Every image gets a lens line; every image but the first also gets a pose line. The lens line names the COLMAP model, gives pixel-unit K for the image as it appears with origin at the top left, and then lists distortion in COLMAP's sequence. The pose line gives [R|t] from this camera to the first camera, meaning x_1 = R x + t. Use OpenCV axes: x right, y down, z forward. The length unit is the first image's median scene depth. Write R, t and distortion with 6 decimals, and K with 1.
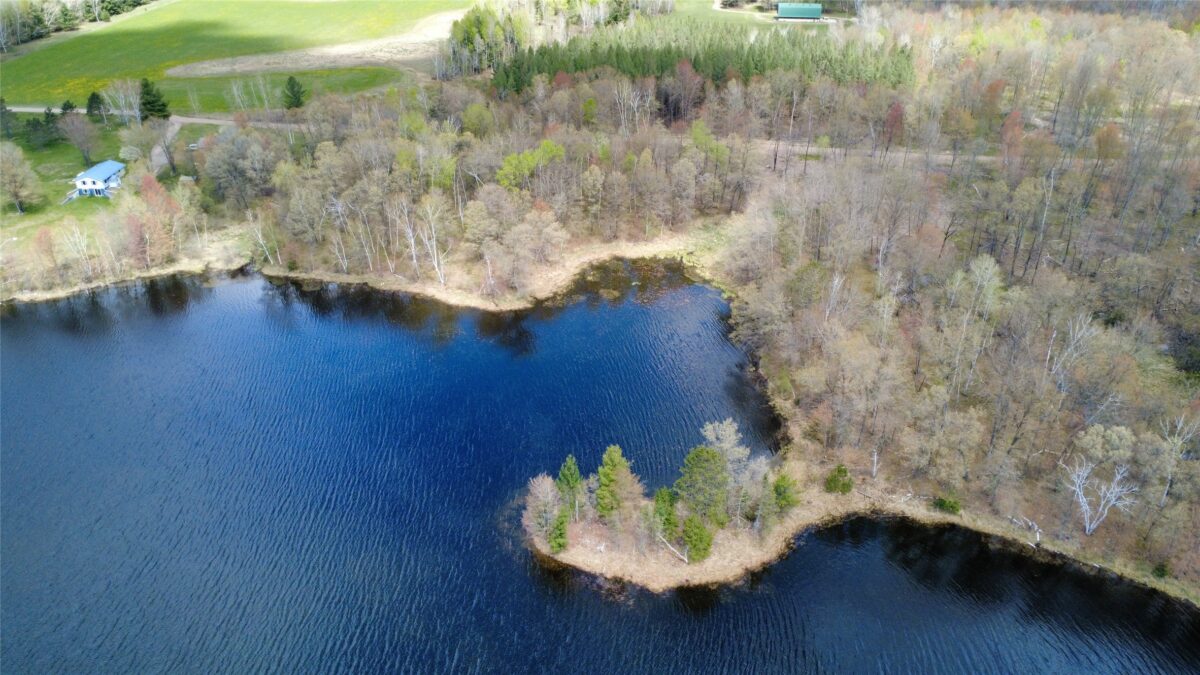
lens RADIAL K [[871.0, 0, 597.3], [0, 871.0, 334.2], [0, 0, 1]] dist [-0.005510, 0.003363]
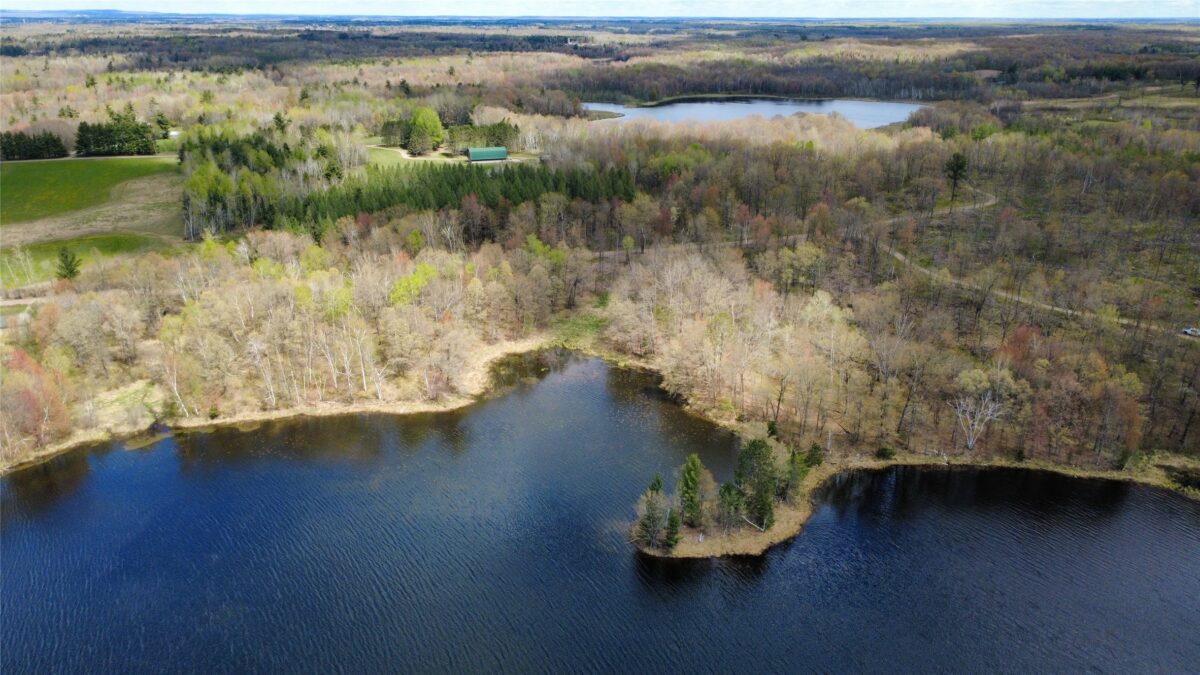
lens RADIAL K [[871.0, 0, 595.9], [0, 871.0, 338.3], [0, 0, 1]] dist [-0.005510, 0.003363]
pose [[0.891750, -0.154755, 0.425245, -0.387550], [0.221073, 0.968922, -0.110985, 0.046142], [-0.394853, 0.192981, 0.898248, -0.072089]]
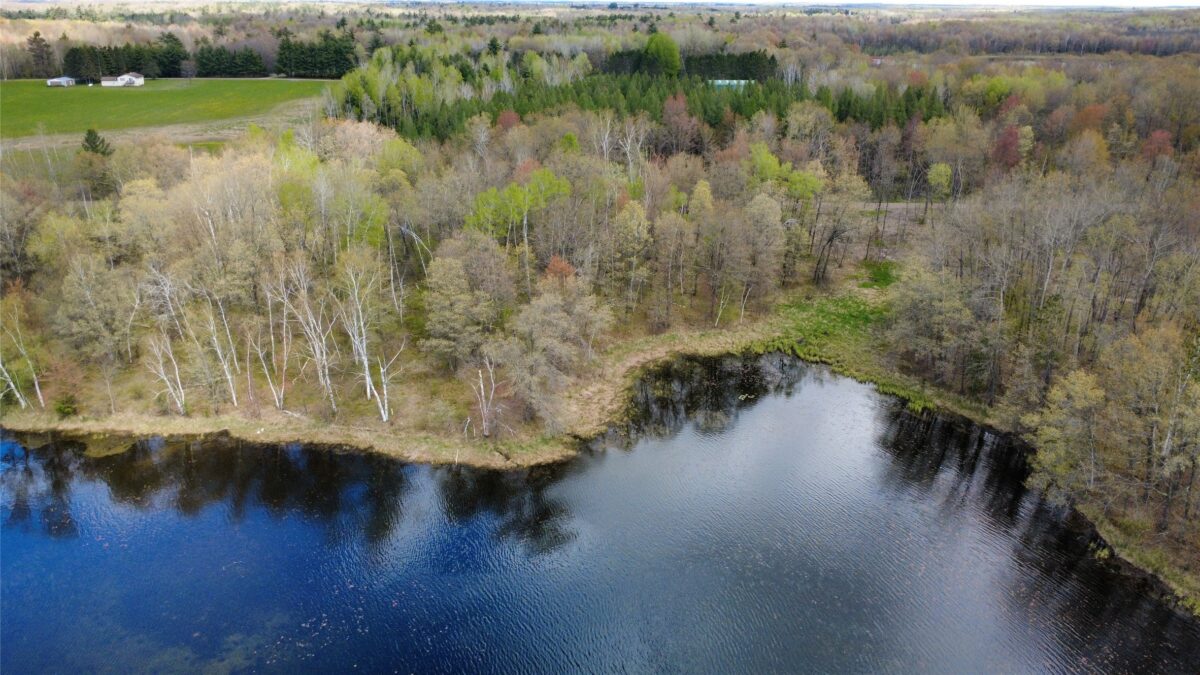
lens RADIAL K [[871.0, 0, 598.8], [0, 871.0, 336.1], [0, 0, 1]] dist [-0.005510, 0.003363]
pose [[0.984566, -0.054323, 0.166368, -0.138806], [0.078516, 0.986678, -0.142485, -0.025591], [-0.156411, 0.153348, 0.975715, 0.485514]]
